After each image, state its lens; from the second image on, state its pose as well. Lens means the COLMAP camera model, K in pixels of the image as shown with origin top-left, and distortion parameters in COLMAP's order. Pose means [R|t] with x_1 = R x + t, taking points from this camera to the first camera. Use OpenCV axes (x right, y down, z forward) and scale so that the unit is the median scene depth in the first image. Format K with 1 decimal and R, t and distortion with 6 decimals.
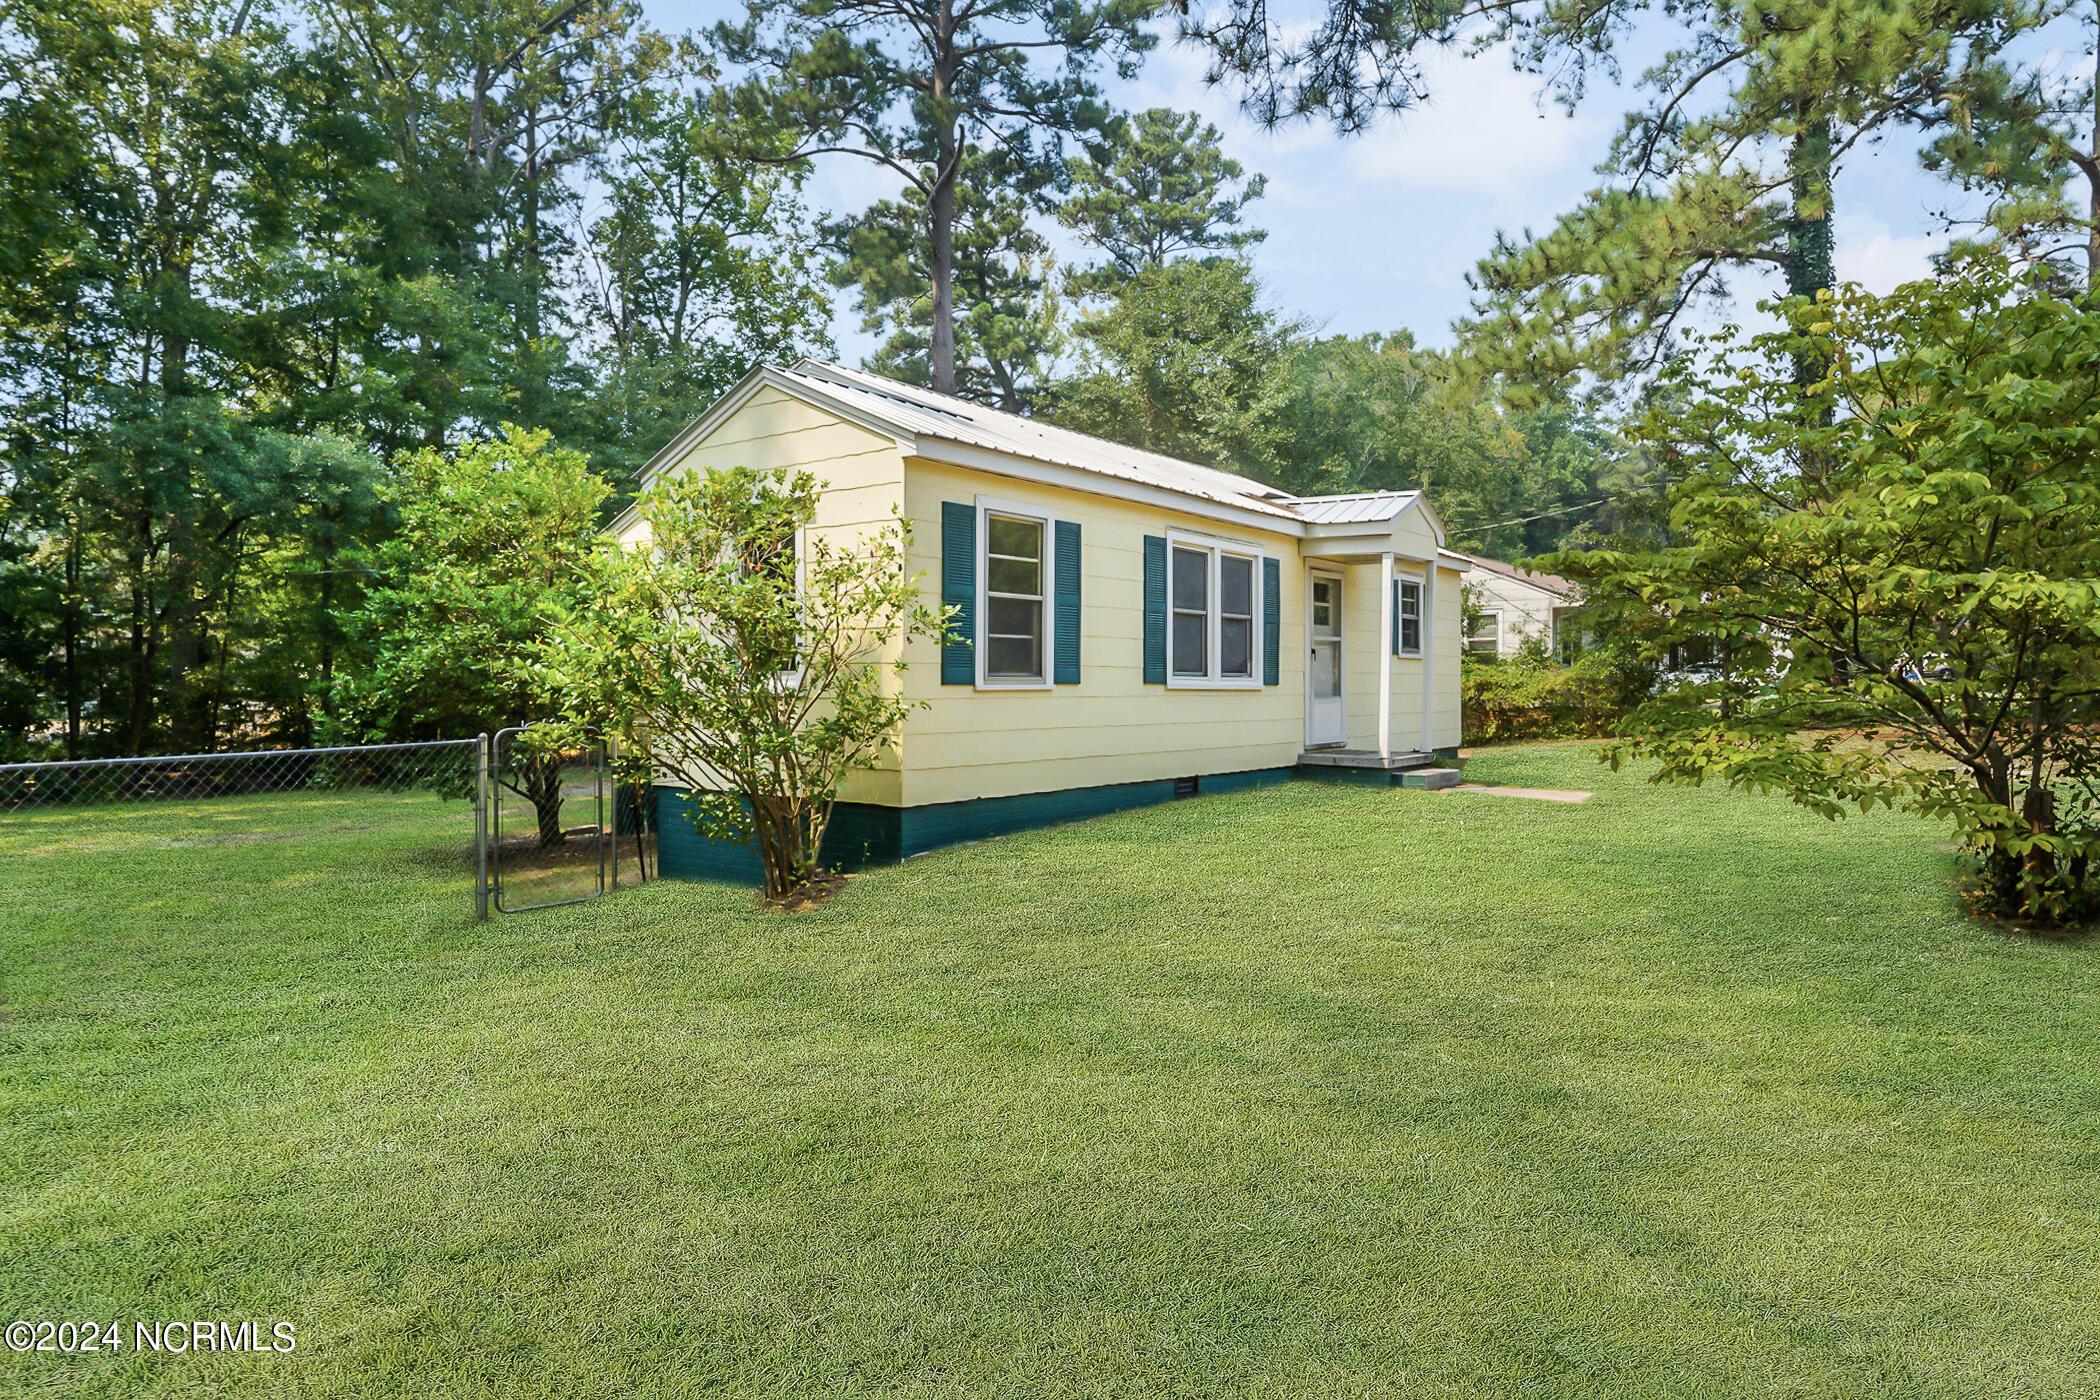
lens RADIAL K [[1223.5, 0, 1046.6], [0, 1223.5, 700.9], [0, 0, 1]] dist [0.000940, -0.000216]
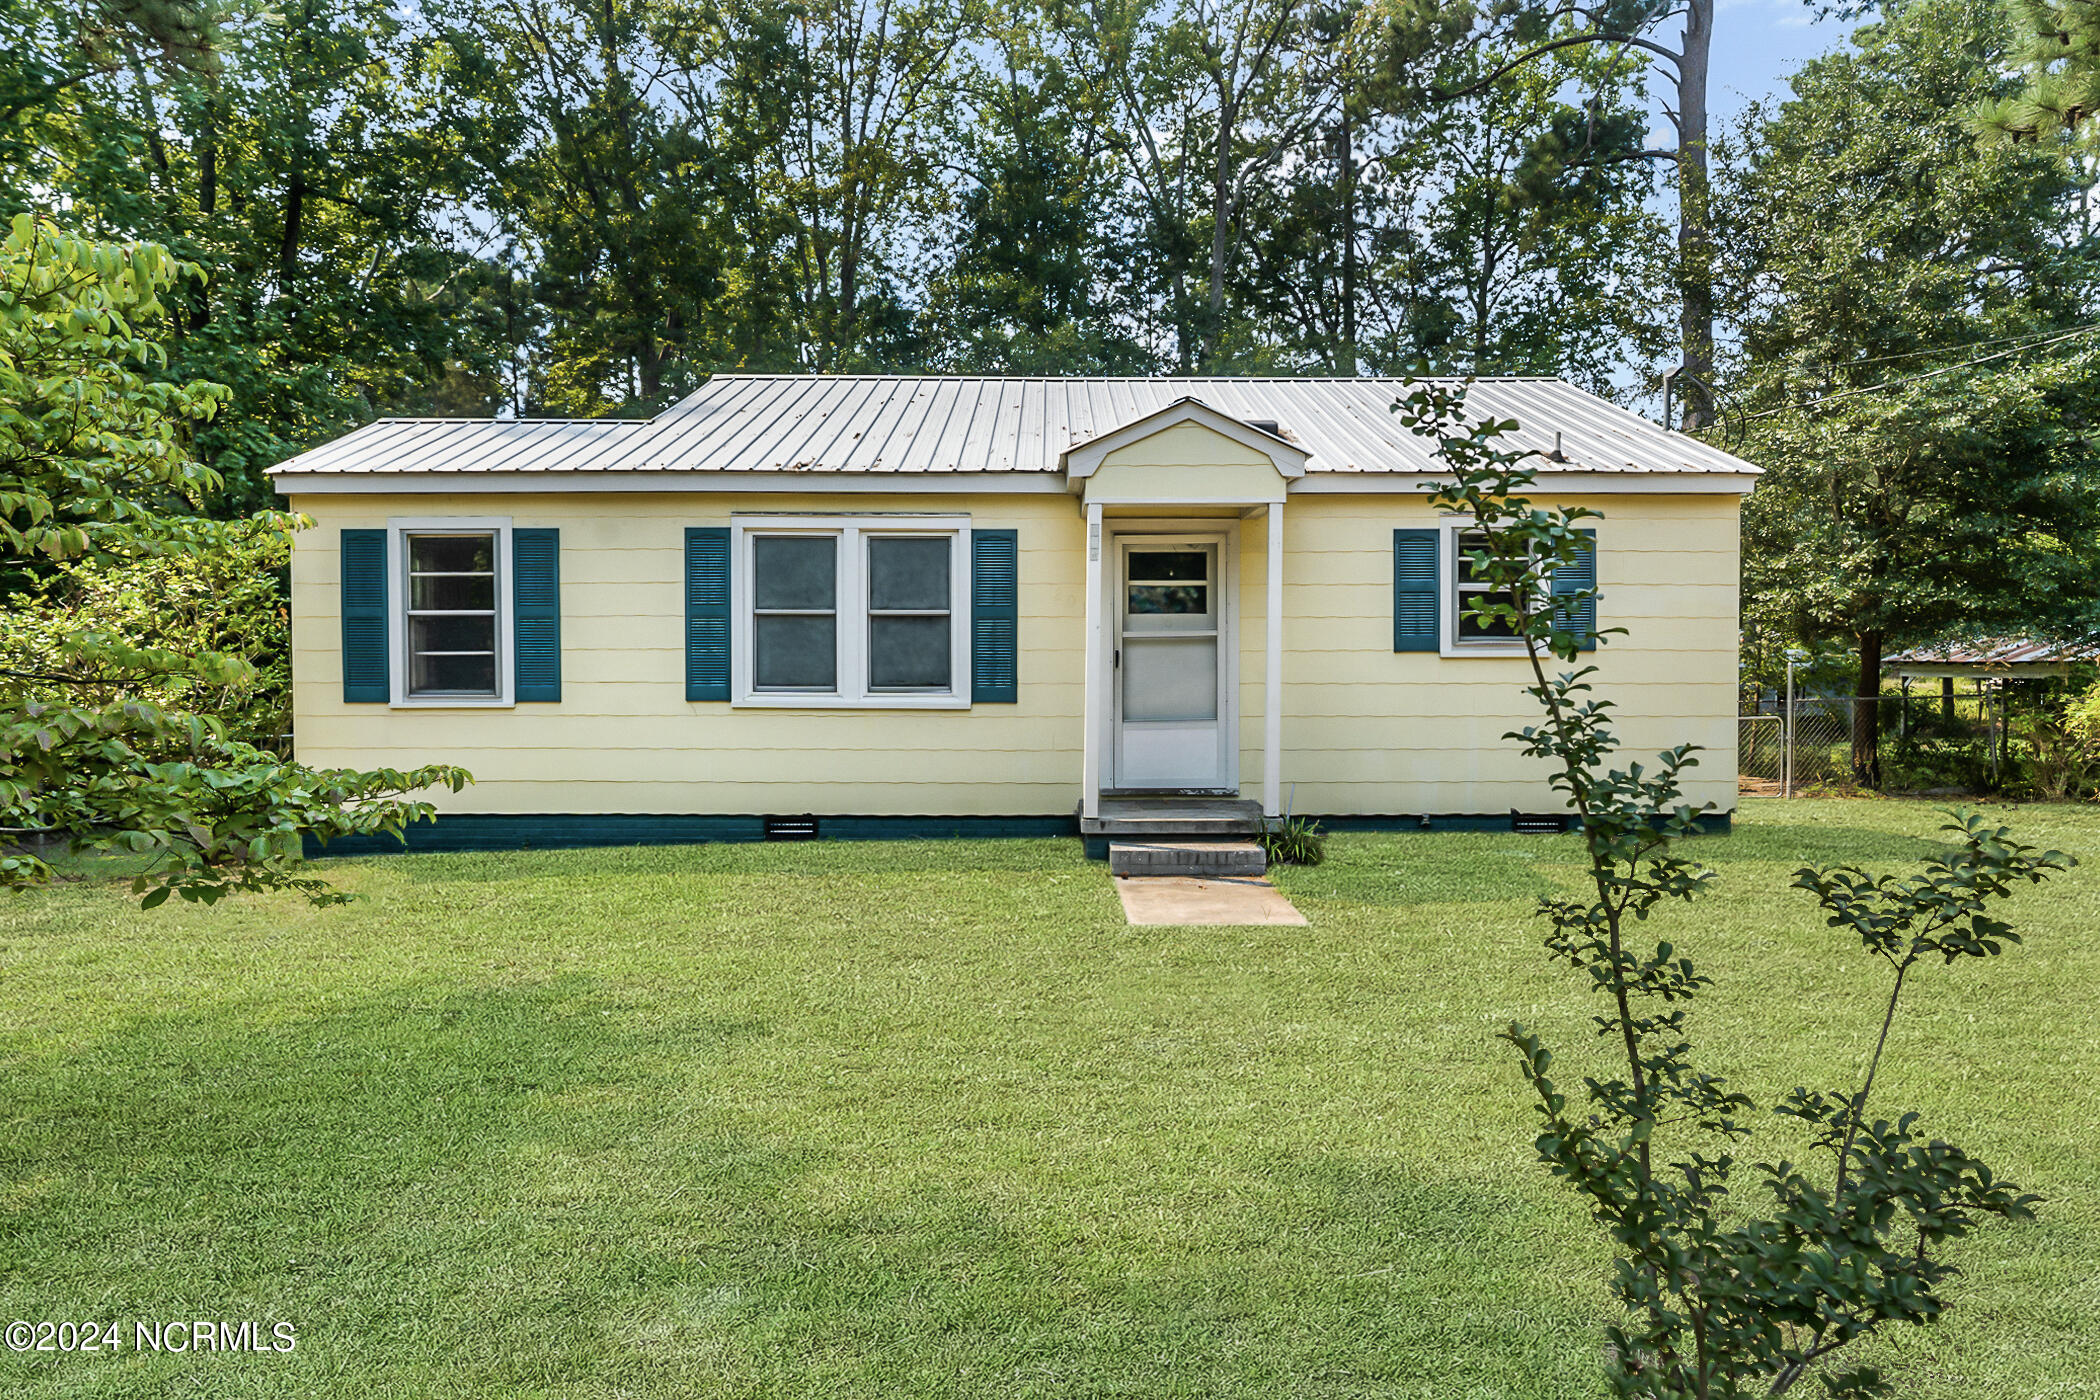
lens RADIAL K [[1223.5, 0, 1049.8], [0, 1223.5, 697.2], [0, 0, 1]] dist [0.000940, -0.000216]
pose [[0.609307, -0.000168, -0.792935, 0.905040], [-0.008158, 0.999946, -0.006480, -0.012941], [0.792893, 0.010417, 0.609272, 0.673787]]
